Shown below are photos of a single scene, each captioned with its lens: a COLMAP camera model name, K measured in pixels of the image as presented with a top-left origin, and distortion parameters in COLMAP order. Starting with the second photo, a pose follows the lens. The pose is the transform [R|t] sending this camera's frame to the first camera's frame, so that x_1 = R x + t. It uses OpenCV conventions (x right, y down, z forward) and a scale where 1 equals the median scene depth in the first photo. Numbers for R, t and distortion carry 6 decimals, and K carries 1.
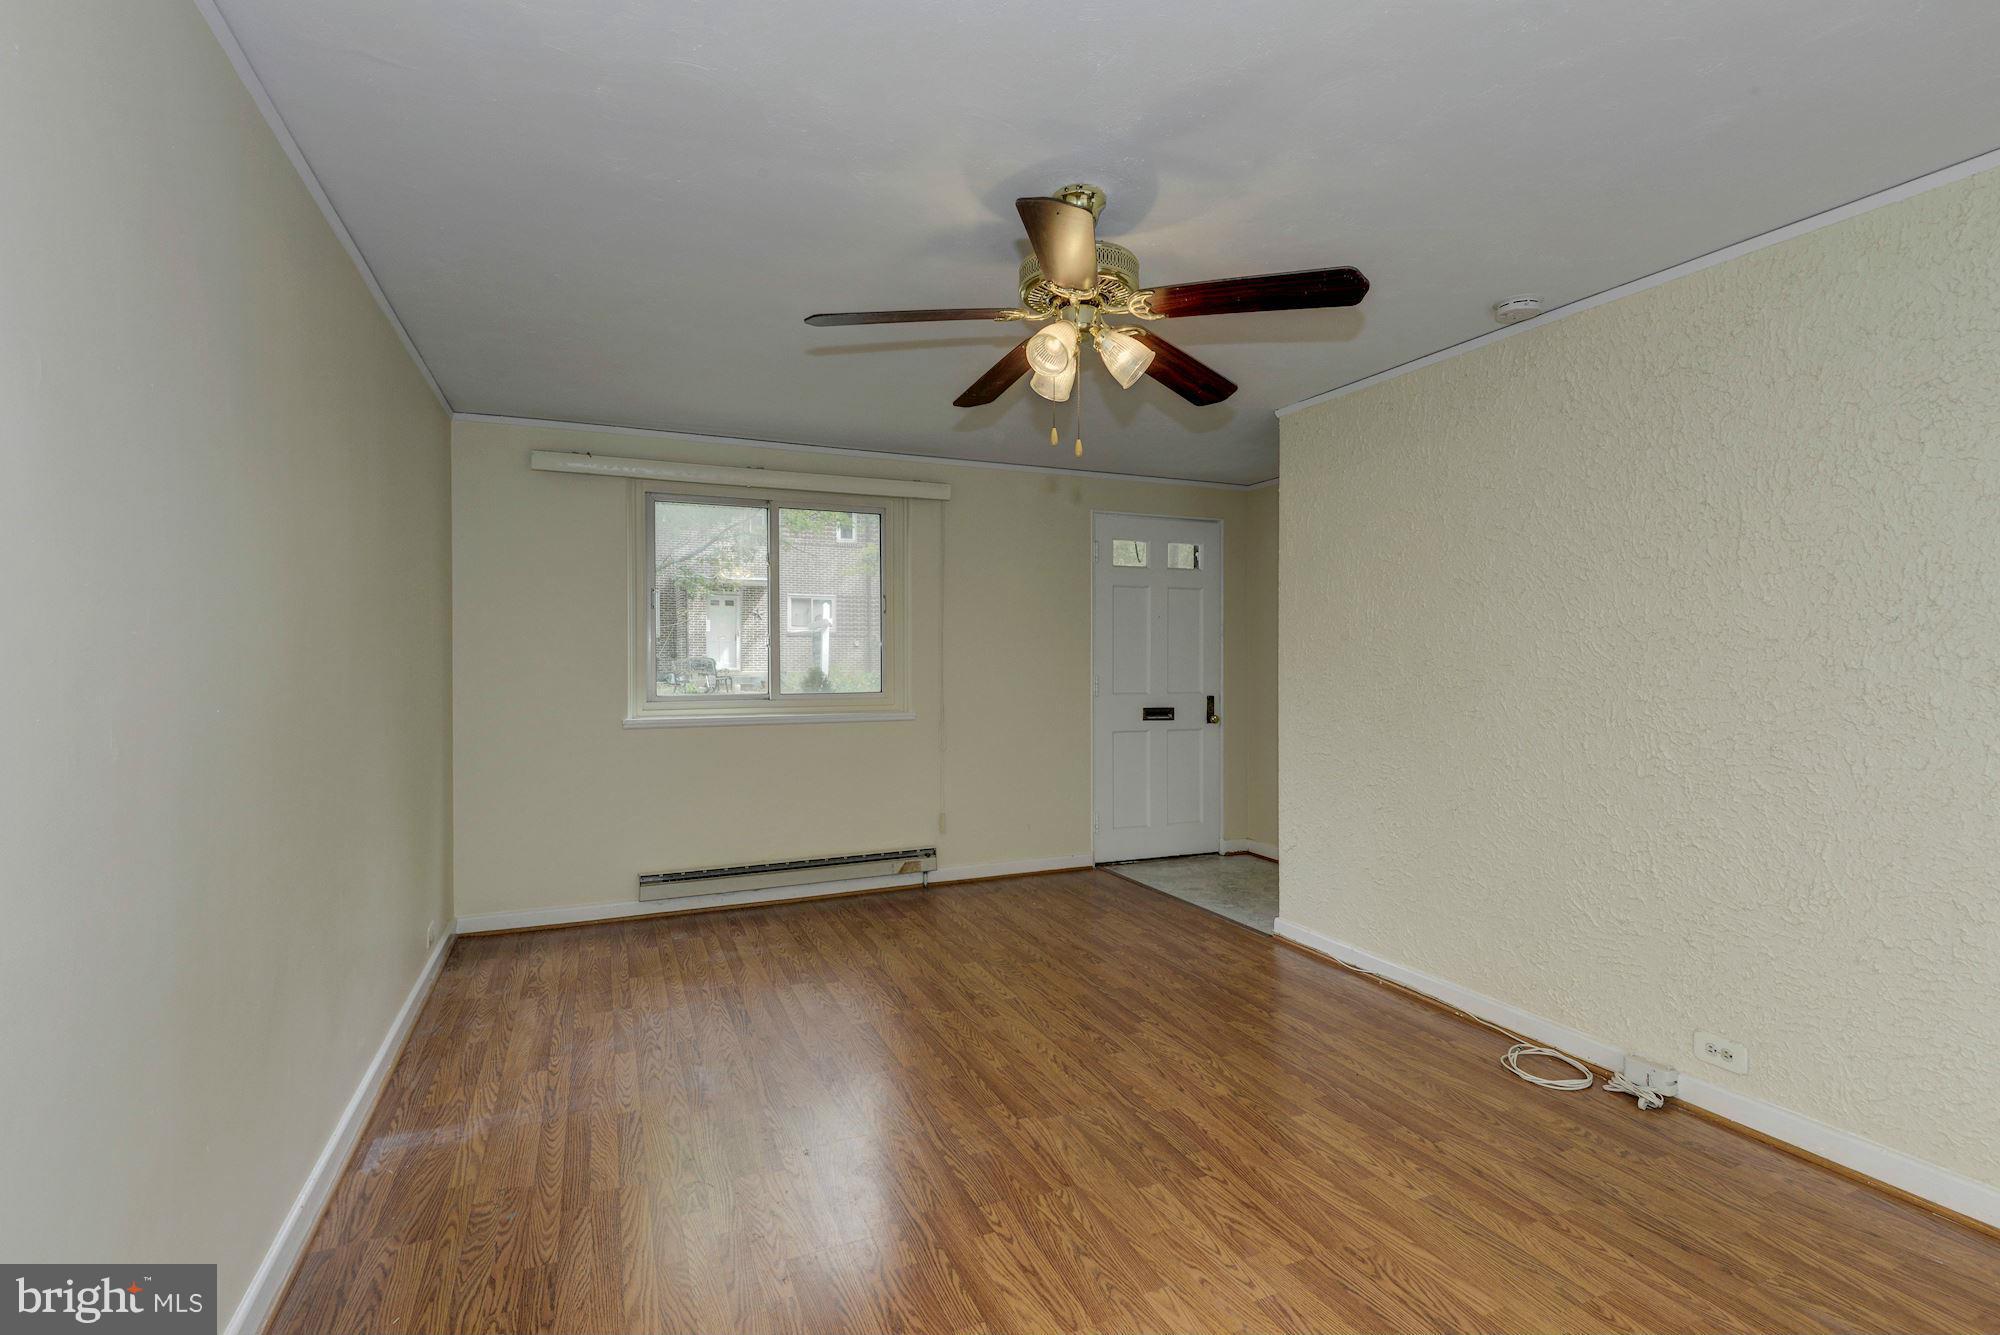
lens RADIAL K [[917.6, 0, 991.4], [0, 917.6, 664.1], [0, 0, 1]] dist [0.034075, -0.022980]
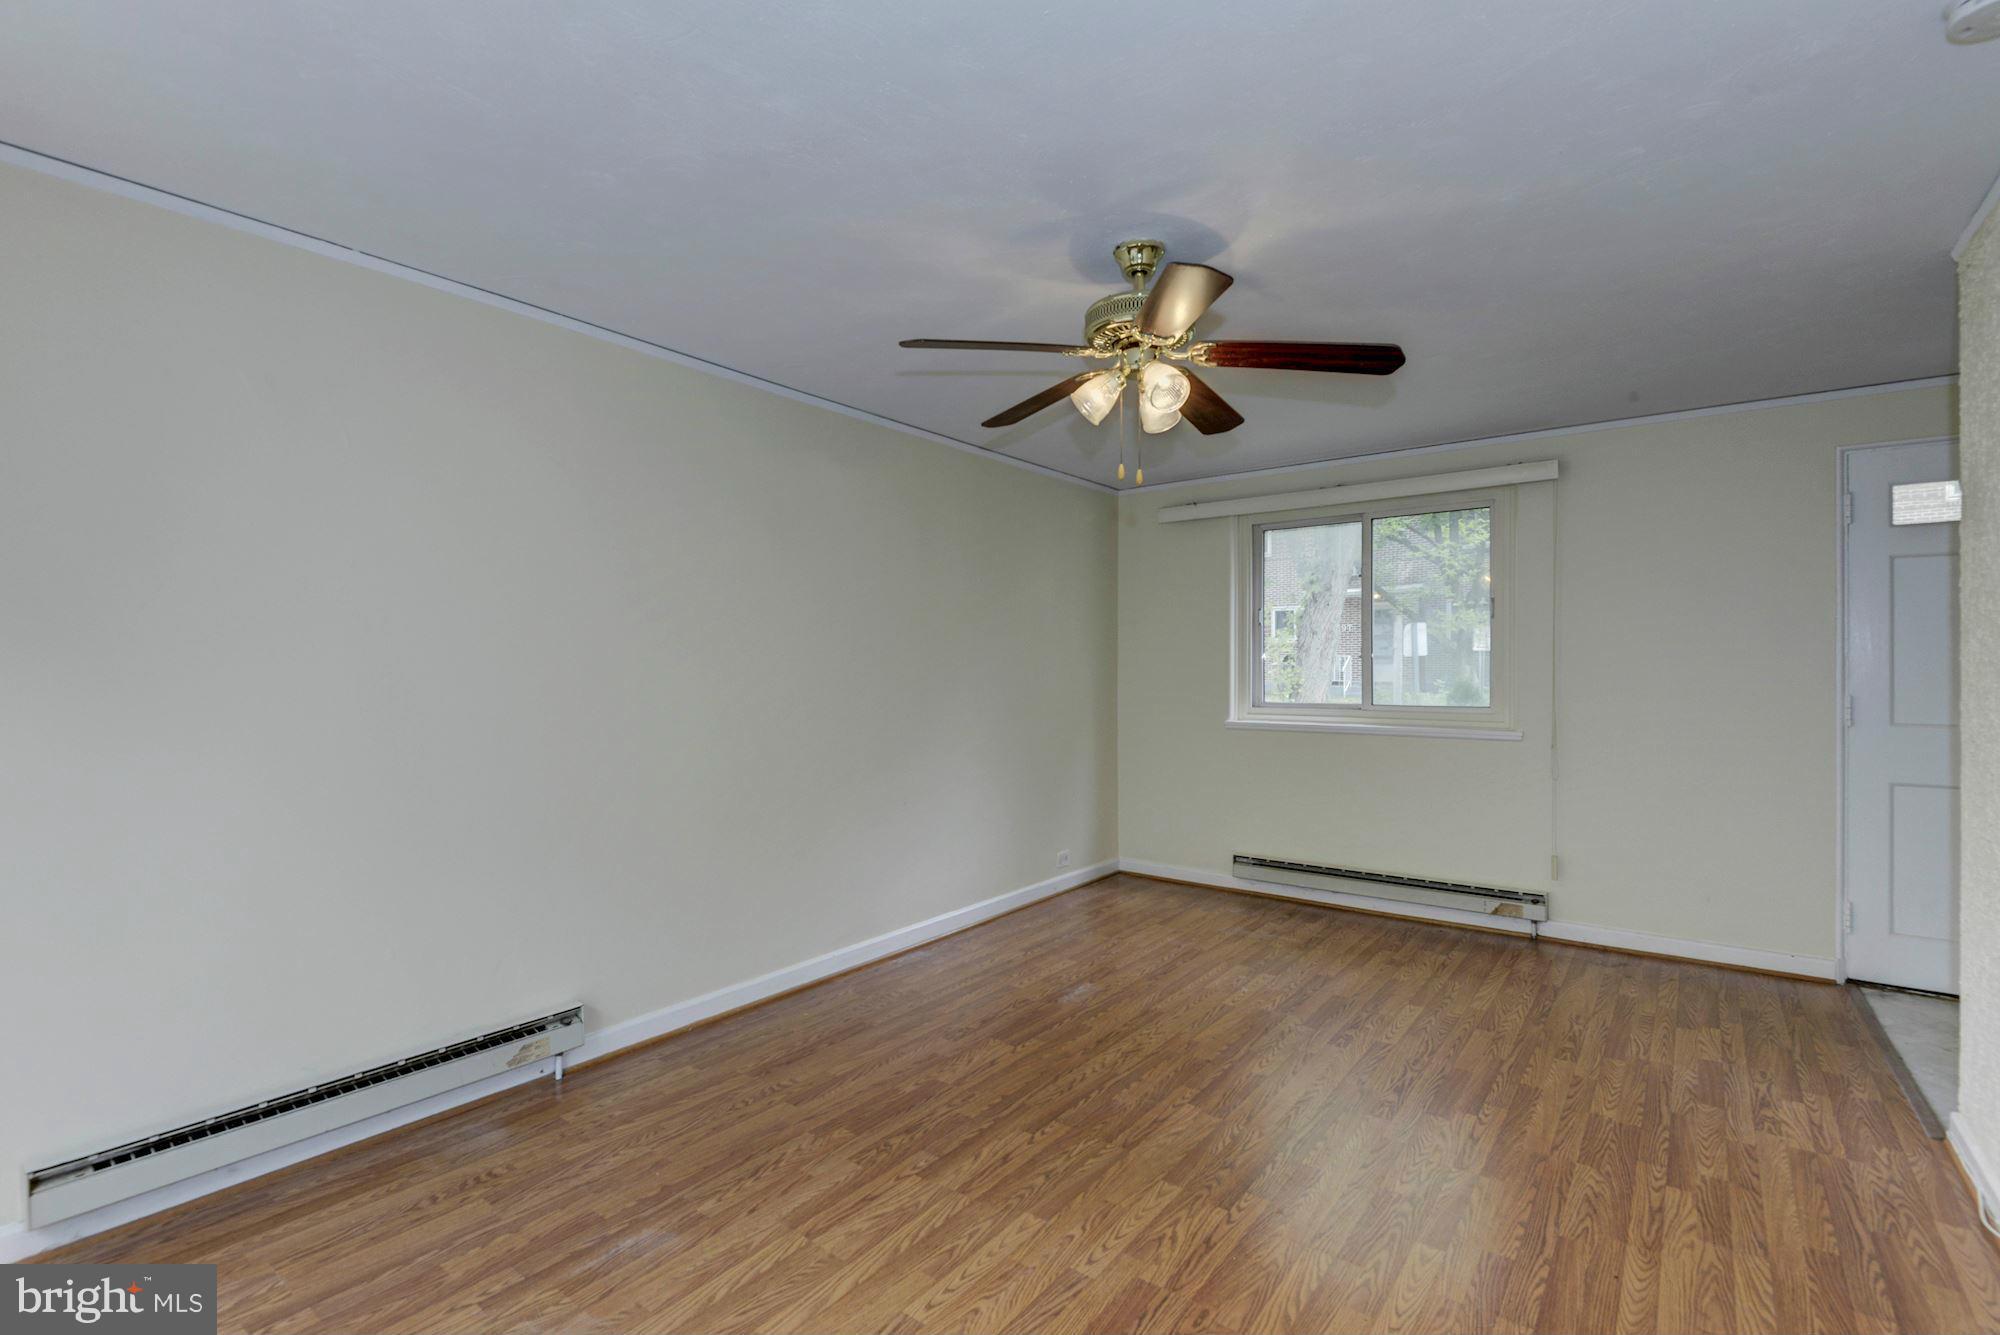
lens RADIAL K [[917.6, 0, 991.4], [0, 917.6, 664.1], [0, 0, 1]] dist [0.034075, -0.022980]
pose [[0.485337, -0.002964, -0.874322, 0.598593], [-0.006829, 0.999951, -0.007181, -0.002494], [0.874301, 0.009456, 0.485292, 0.197979]]
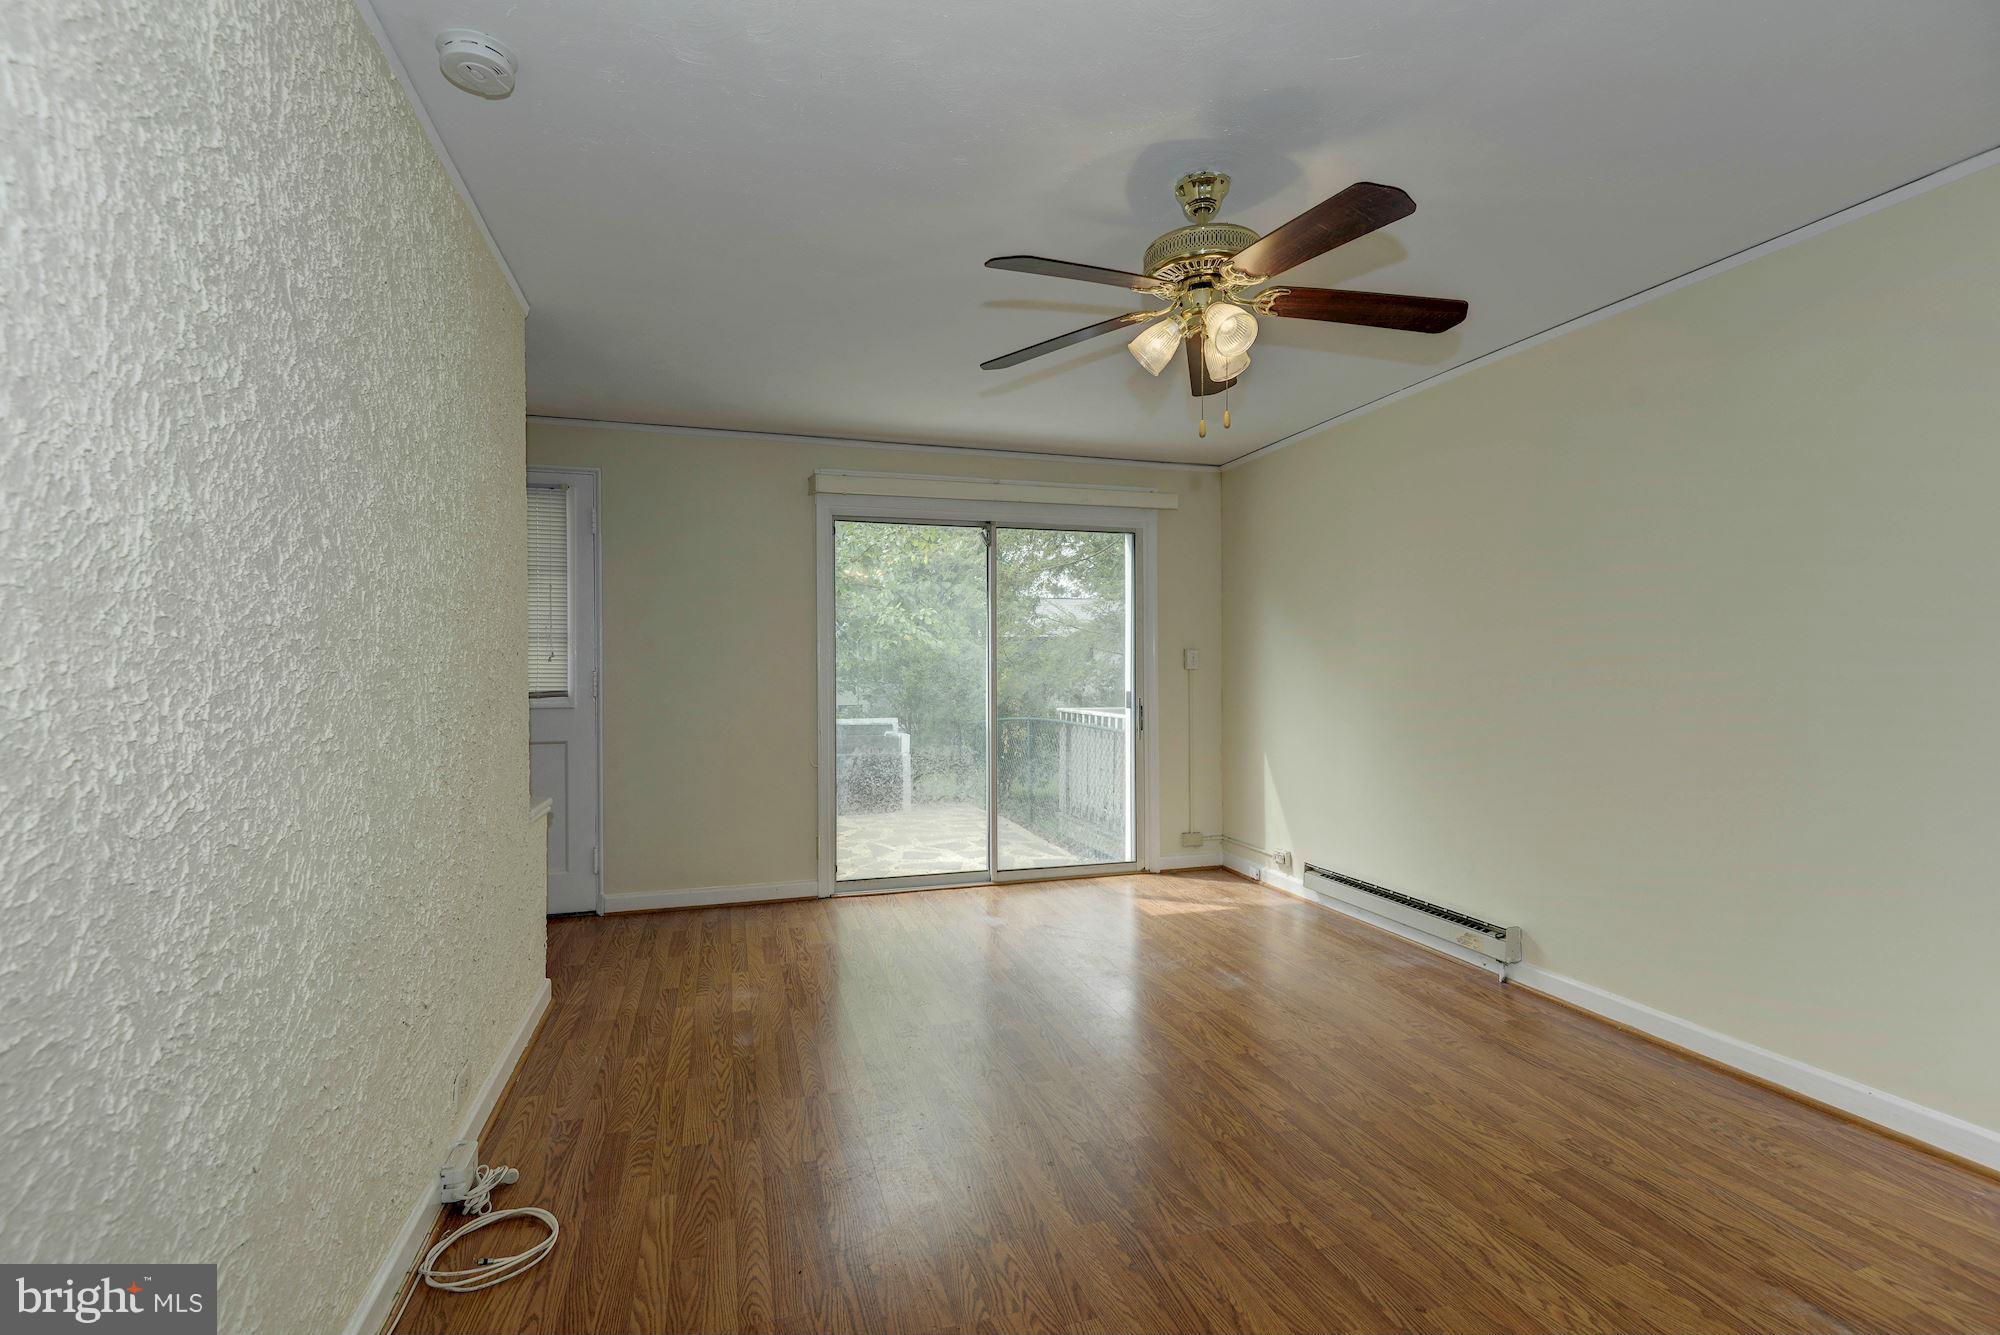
lens RADIAL K [[902.2, 0, 1011.7], [0, 902.2, 665.7], [0, 0, 1]] dist [0.014725, -0.015453]
pose [[-0.994930, 0.005293, 0.100429, 0.127793], [0.006019, 0.999958, 0.006928, 0.013200], [-0.100388, 0.007497, -0.994920, 1.249428]]
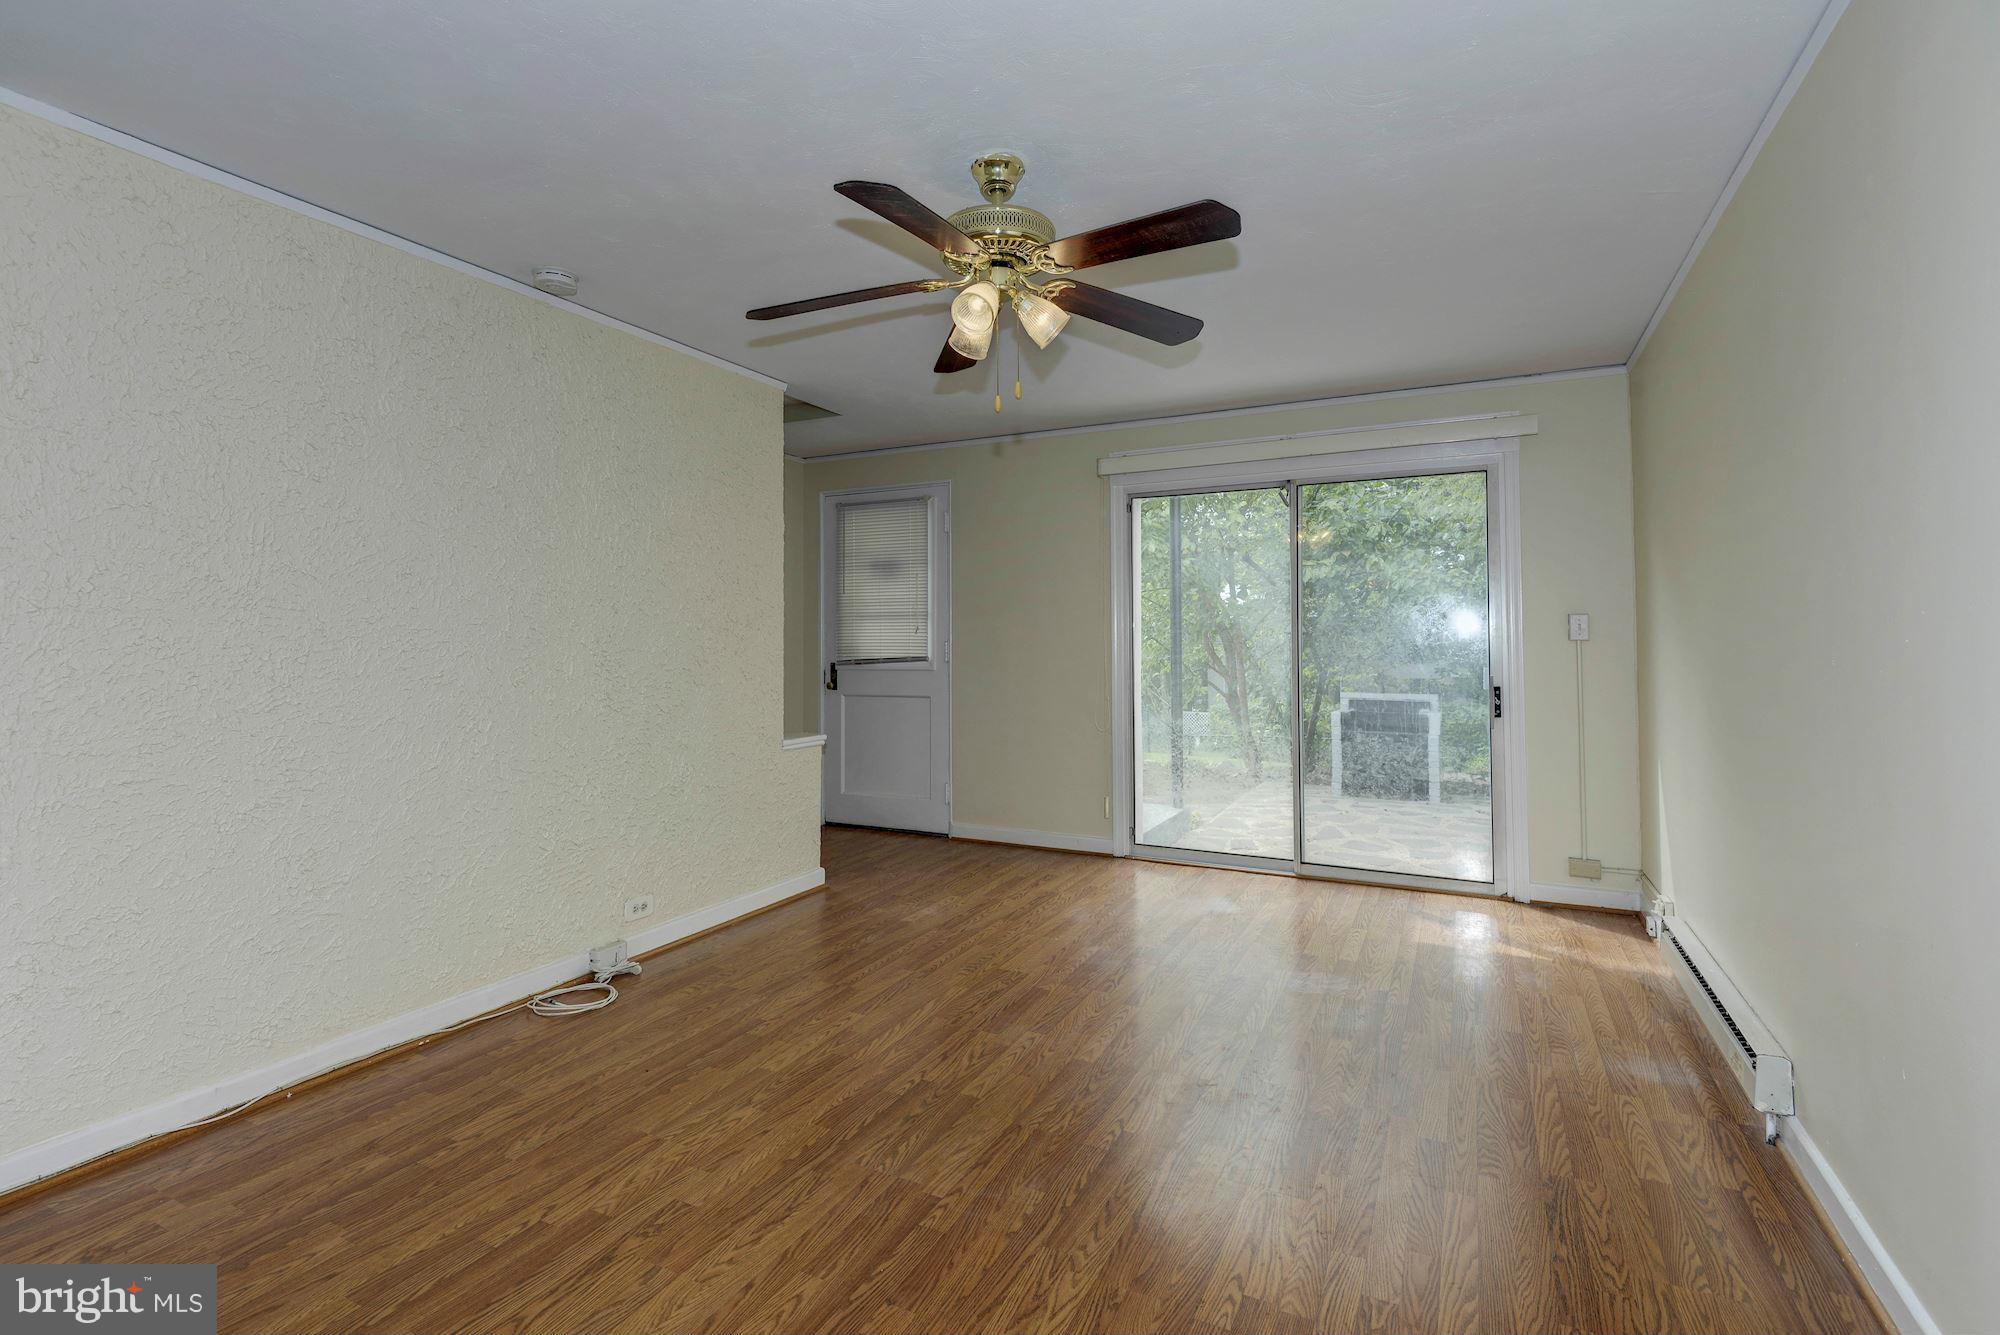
lens RADIAL K [[922.2, 0, 1016.2], [0, 922.2, 614.7], [0, 0, 1]] dist [0.034214, -0.024809]
pose [[-0.656793, 0.025128, 0.753652, -0.424869], [0.009166, 0.999637, -0.025341, 0.021380], [-0.754015, -0.009736, -0.656785, 1.029285]]
